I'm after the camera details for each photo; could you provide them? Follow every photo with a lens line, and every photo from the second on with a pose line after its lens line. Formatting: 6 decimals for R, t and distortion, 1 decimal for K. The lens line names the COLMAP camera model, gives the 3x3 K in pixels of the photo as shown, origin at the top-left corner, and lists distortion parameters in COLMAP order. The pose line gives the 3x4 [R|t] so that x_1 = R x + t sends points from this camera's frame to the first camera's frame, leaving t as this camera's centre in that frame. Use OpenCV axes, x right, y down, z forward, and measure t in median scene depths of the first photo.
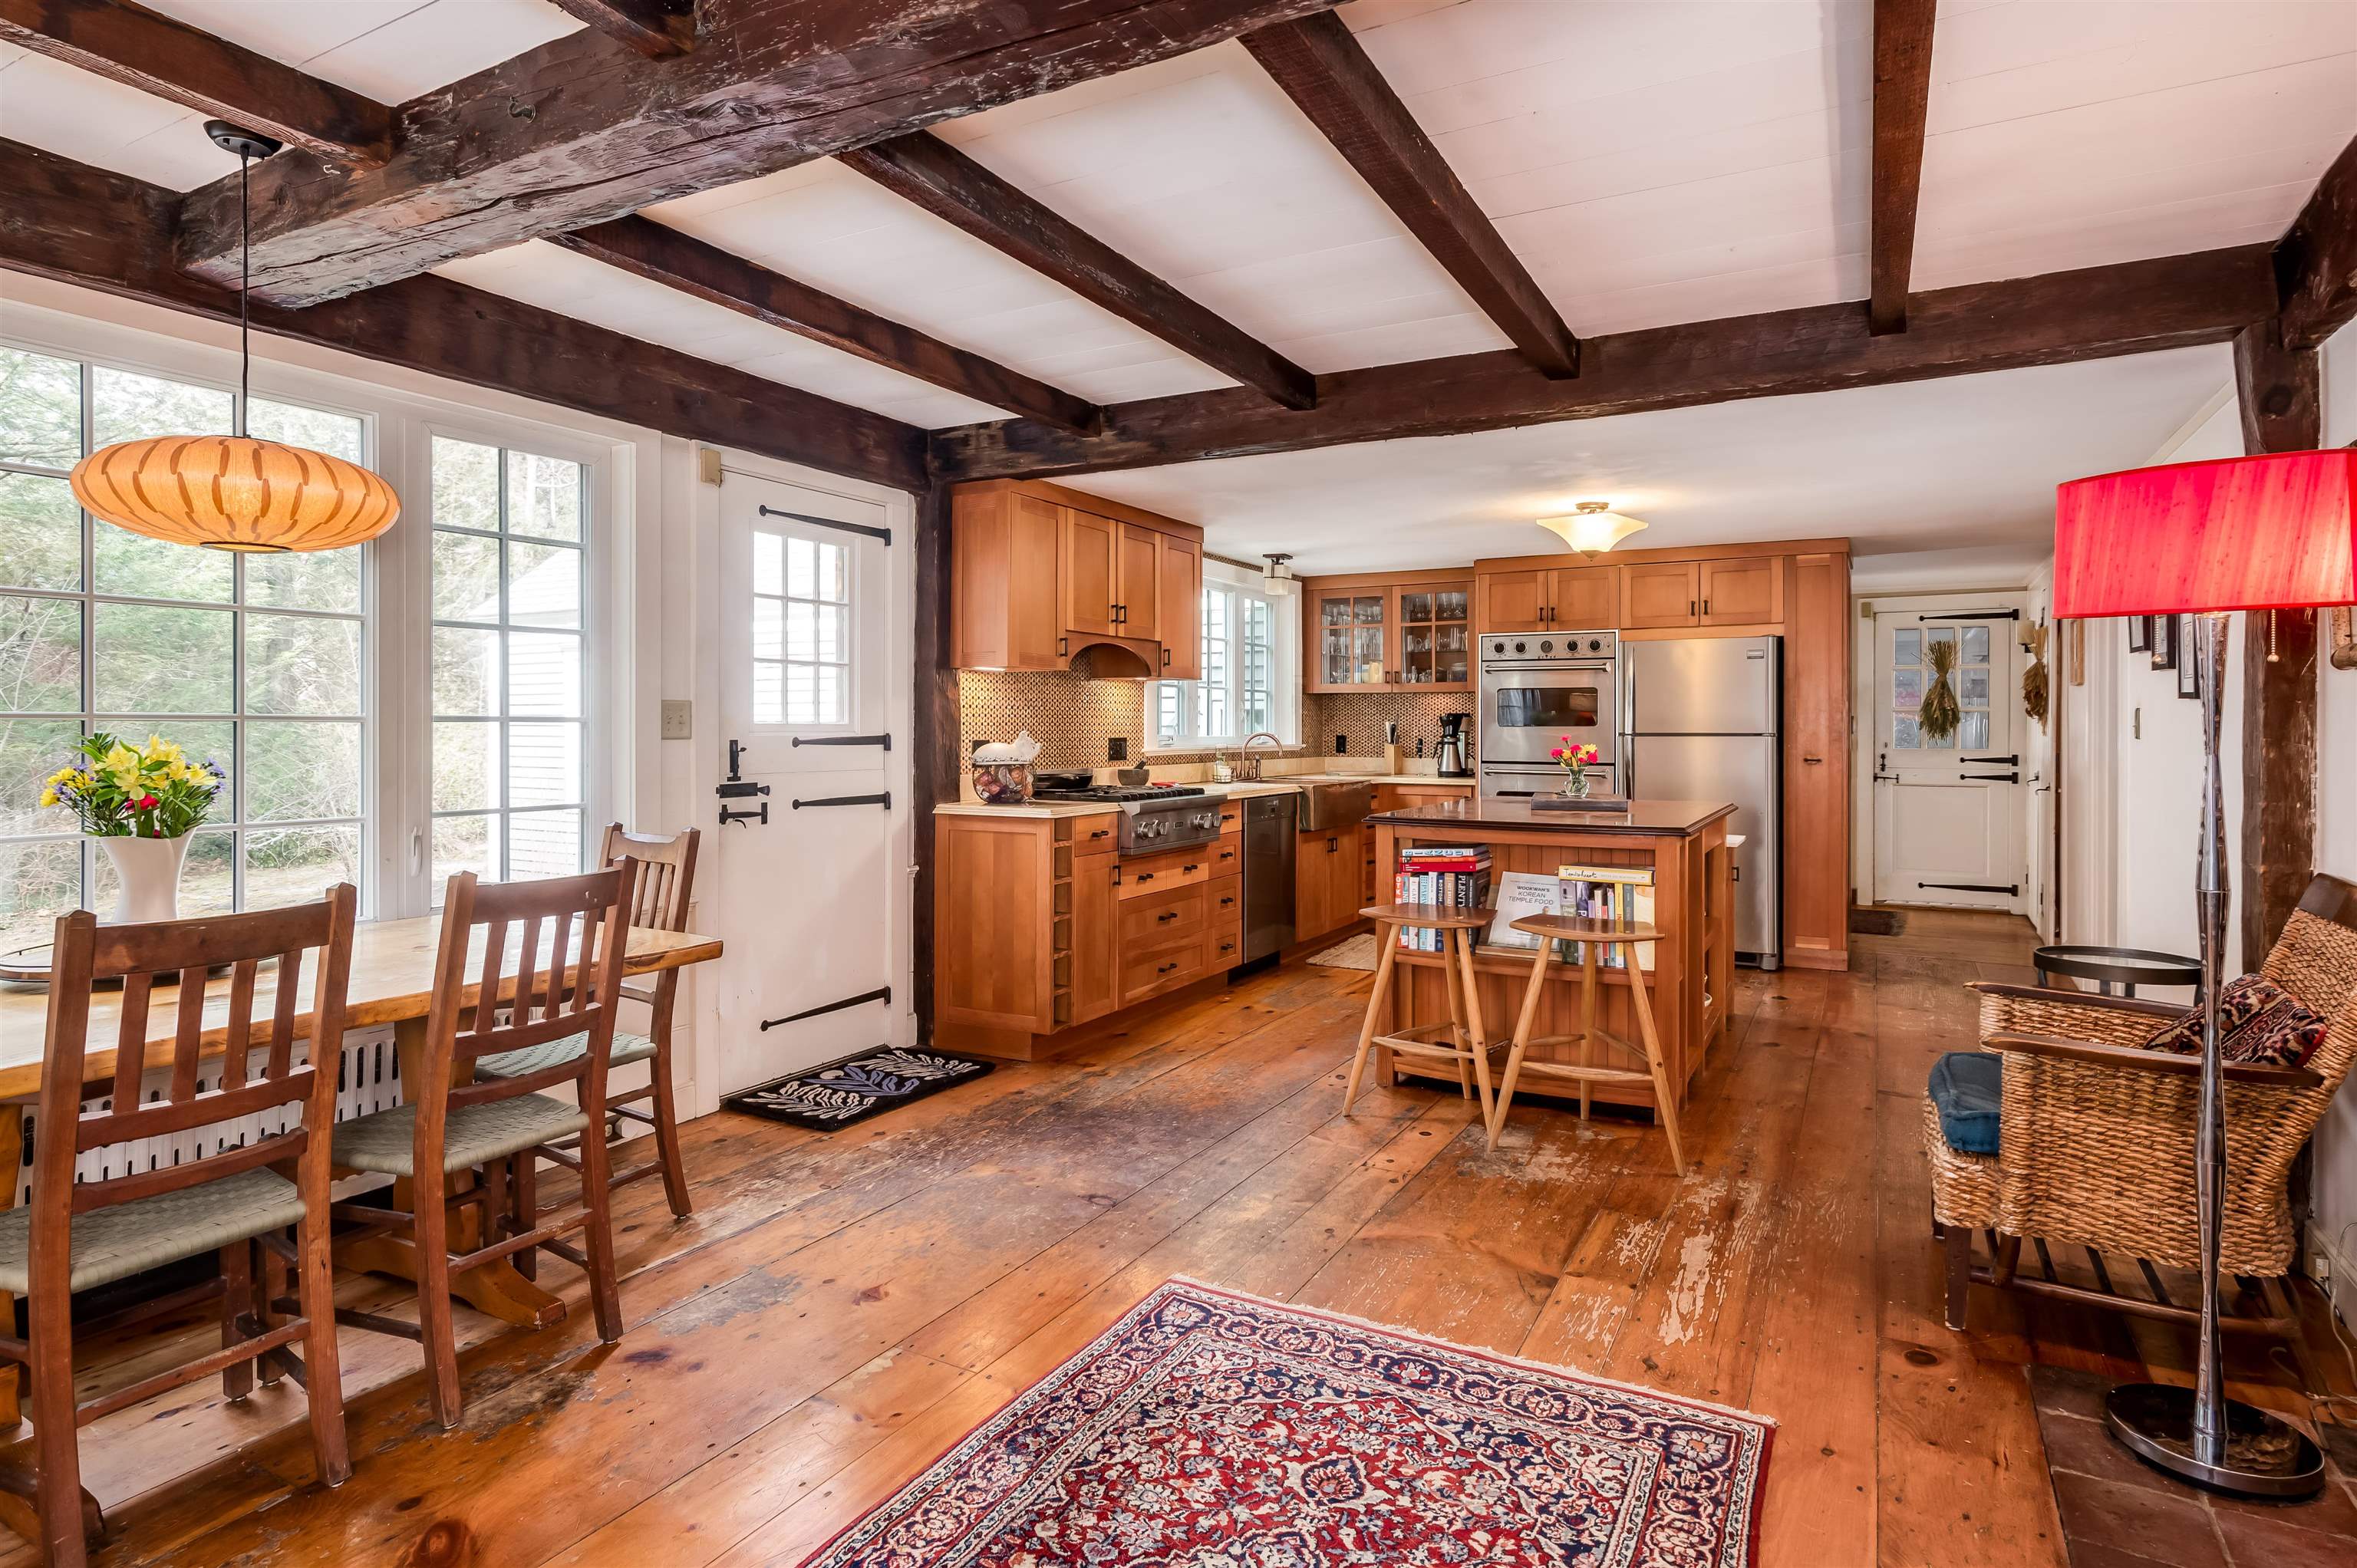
lens RADIAL K [[1190.6, 0, 1170.6], [0, 1190.6, 728.6], [0, 0, 1]] dist [-0.000266, -0.000149]
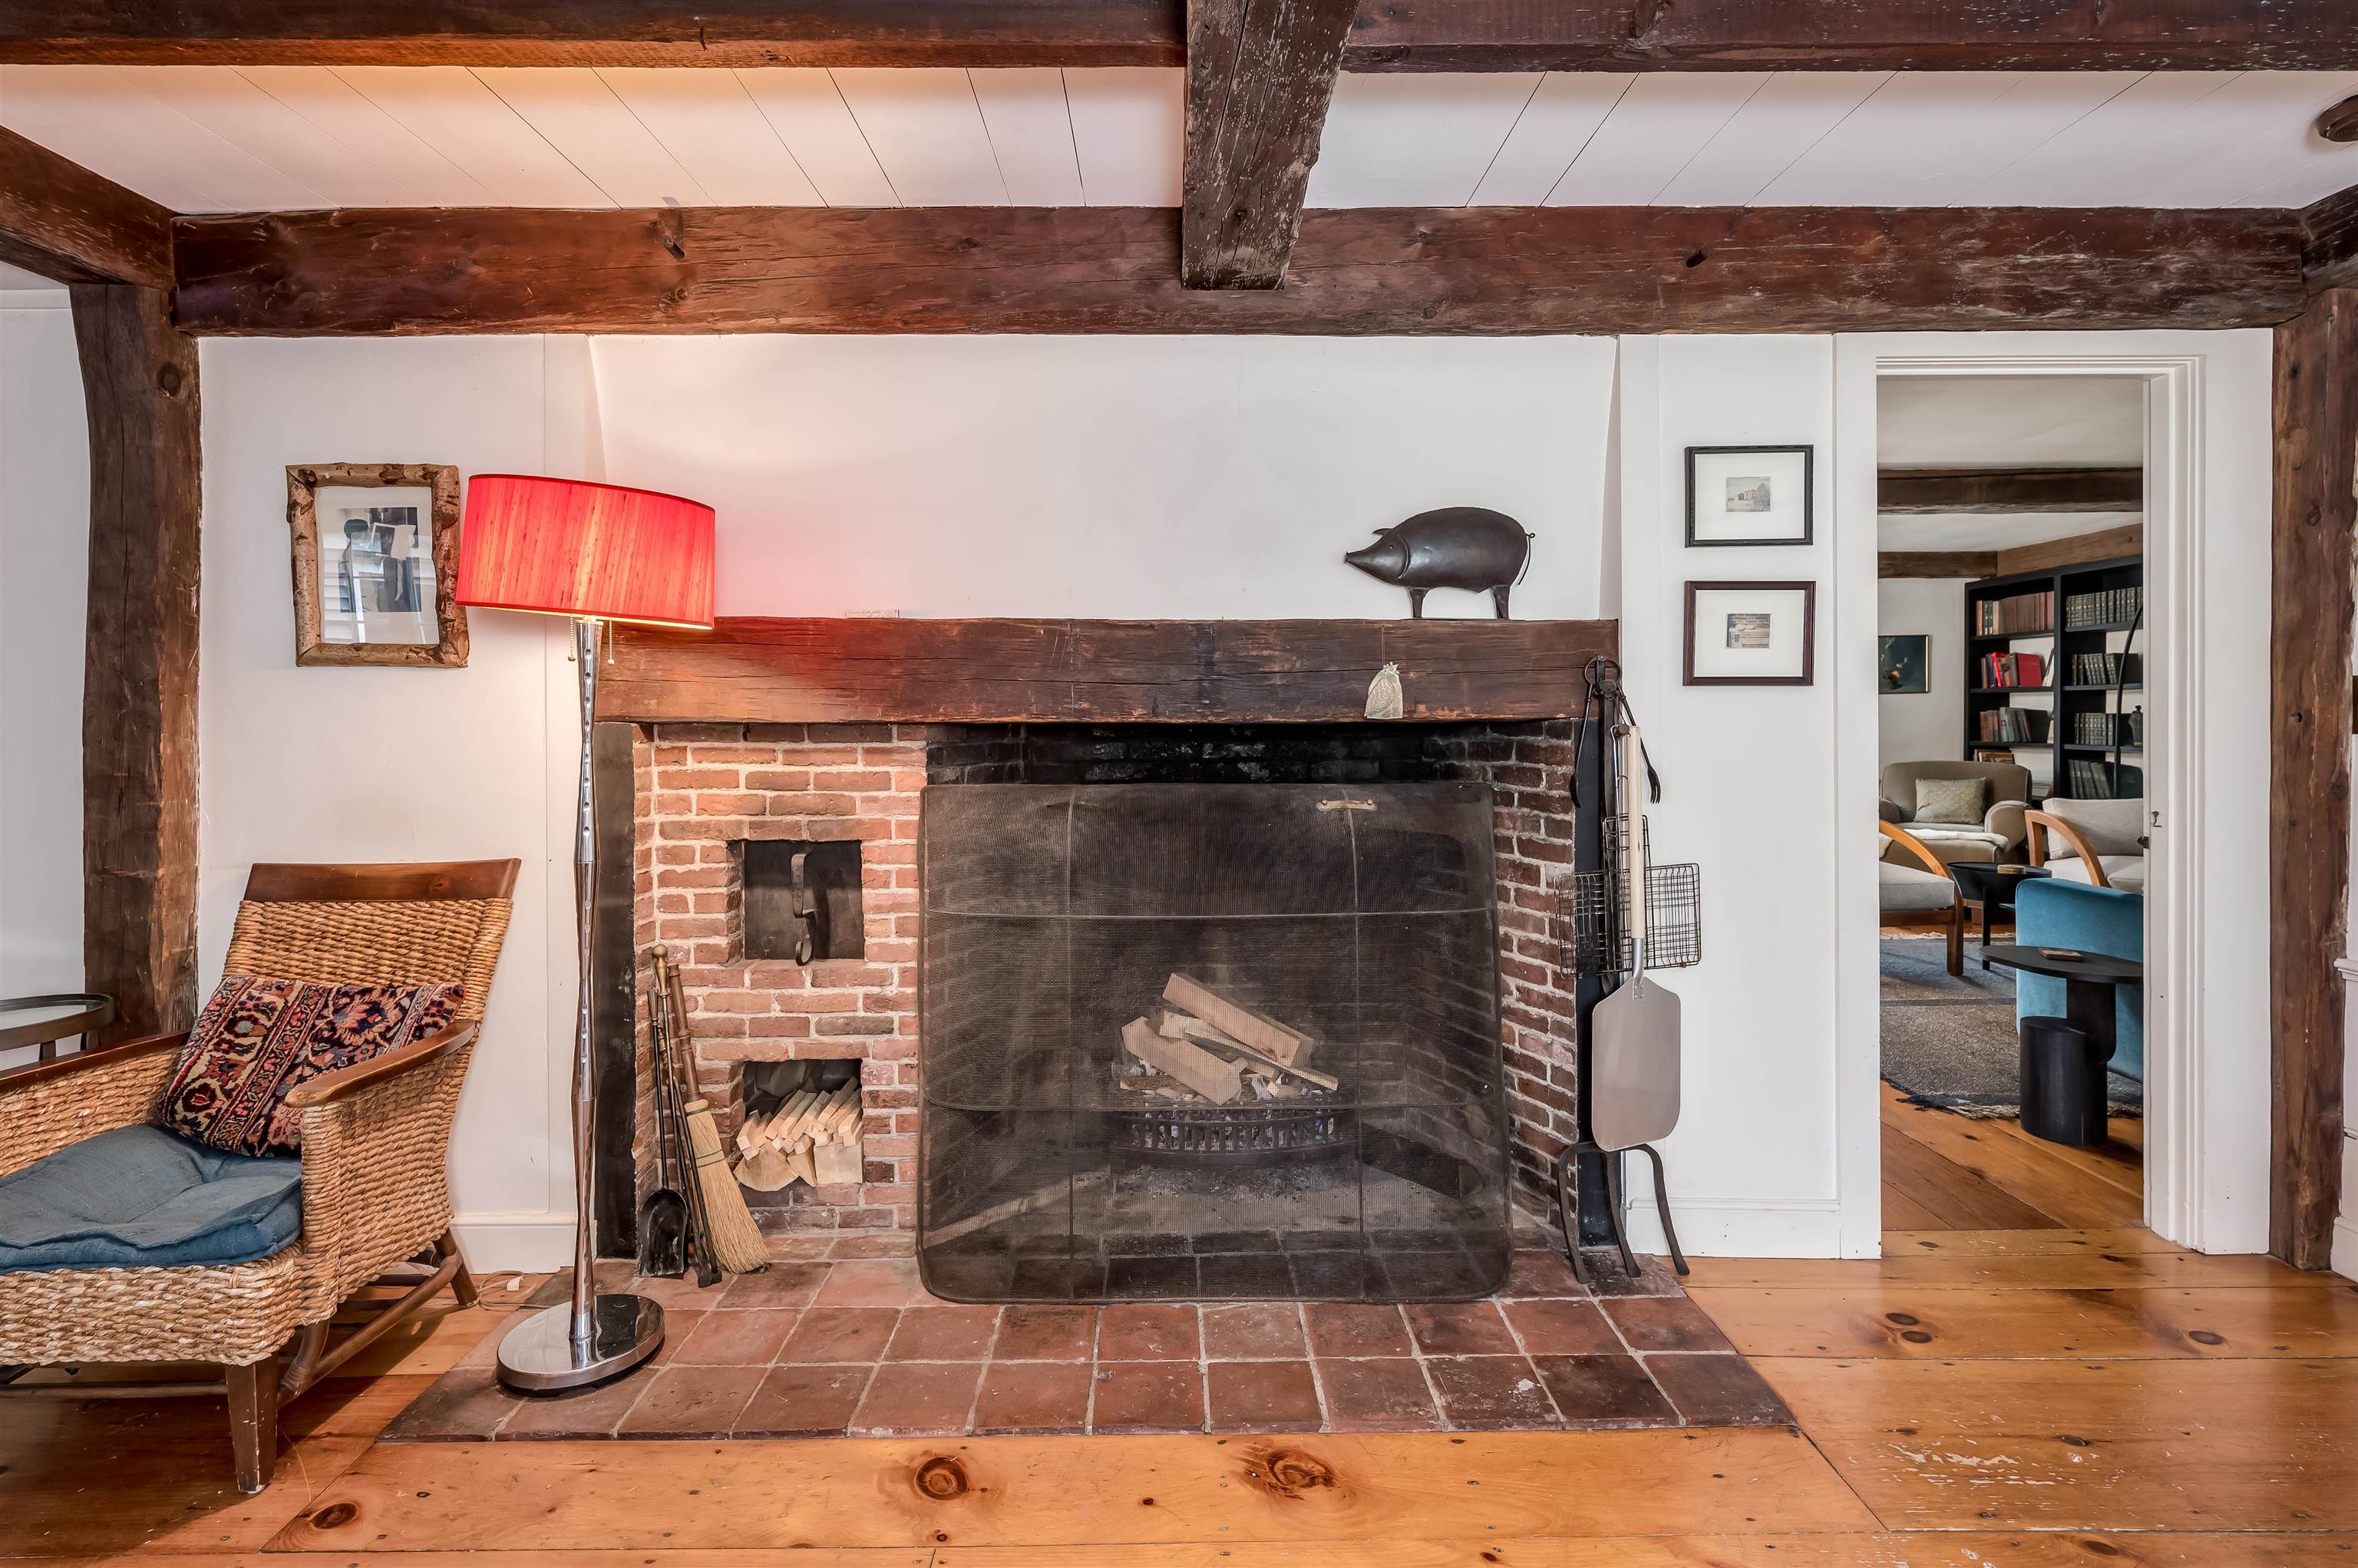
lens RADIAL K [[1098.8, 0, 1175.5], [0, 1098.8, 726.2], [0, 0, 1]] dist [0.000542, 0.000011]
pose [[-0.511590, -0.005178, 0.859214, -0.243589], [0.006083, 0.999935, 0.009648, -0.000785], [-0.859208, 0.010162, -0.511525, 0.771127]]
